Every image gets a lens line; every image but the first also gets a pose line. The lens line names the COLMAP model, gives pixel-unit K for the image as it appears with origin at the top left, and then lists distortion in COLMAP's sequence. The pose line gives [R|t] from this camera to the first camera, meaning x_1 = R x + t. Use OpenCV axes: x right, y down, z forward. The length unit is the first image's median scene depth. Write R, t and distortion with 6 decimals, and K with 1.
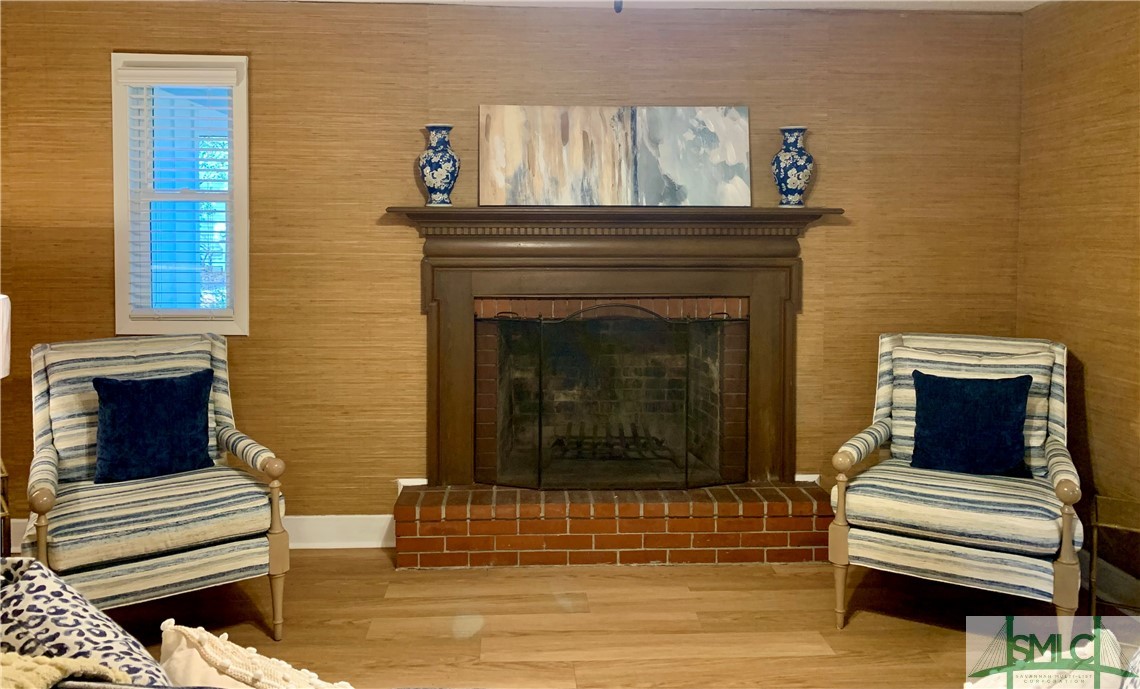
lens RADIAL K [[888.4, 0, 550.0], [0, 888.4, 260.8], [0, 0, 1]] dist [0.095761, -0.027012]
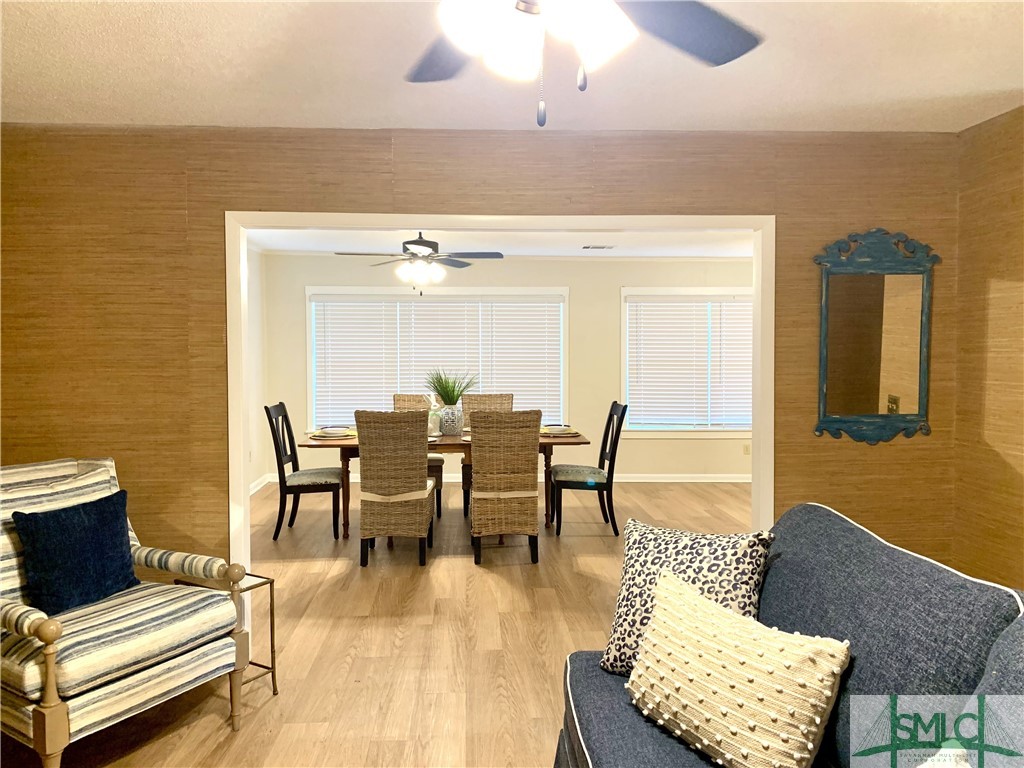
lens RADIAL K [[789.7, 0, 513.0], [0, 789.7, 380.7], [0, 0, 1]] dist [0.062824, -0.061345]
pose [[0.006490, -0.040980, 0.999139, -0.341005], [0.041744, 0.998300, 0.040674, -0.016353], [-0.999107, 0.041444, 0.008190, 0.469761]]
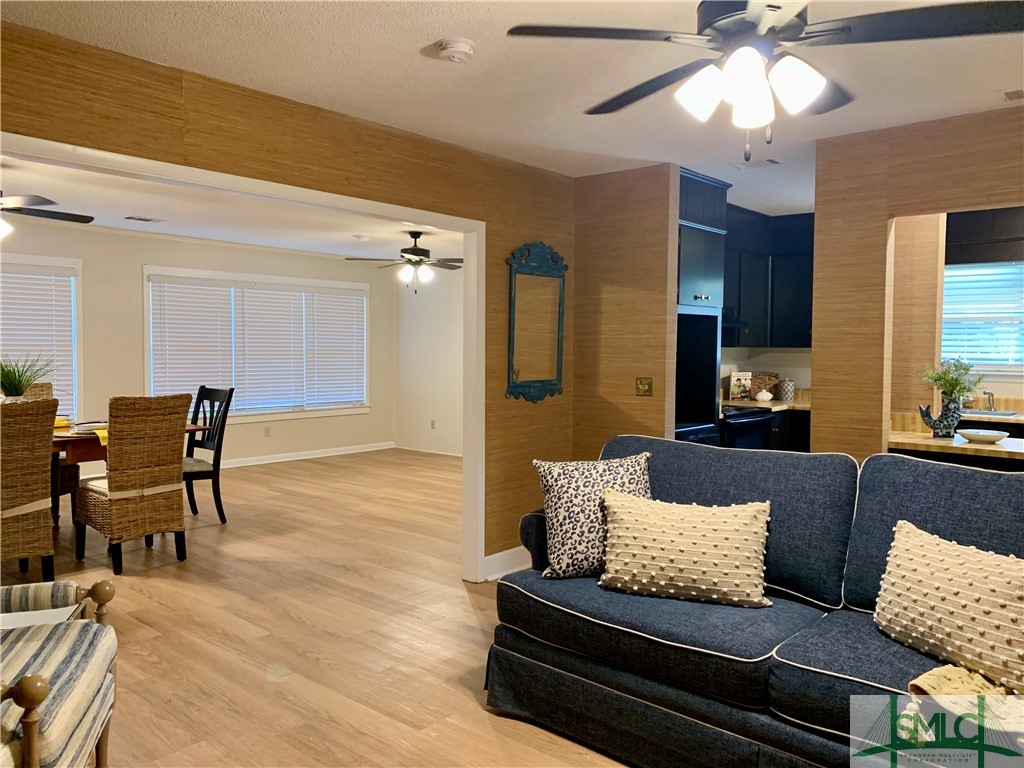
lens RADIAL K [[789.7, 0, 512.5], [0, 789.7, 382.6], [0, 0, 1]] dist [0.062824, -0.061345]
pose [[-0.723948, -0.039332, 0.688732, -0.229951], [0.019968, 0.996760, 0.077912, -0.014776], [-0.689565, 0.070157, -0.720817, 0.972037]]
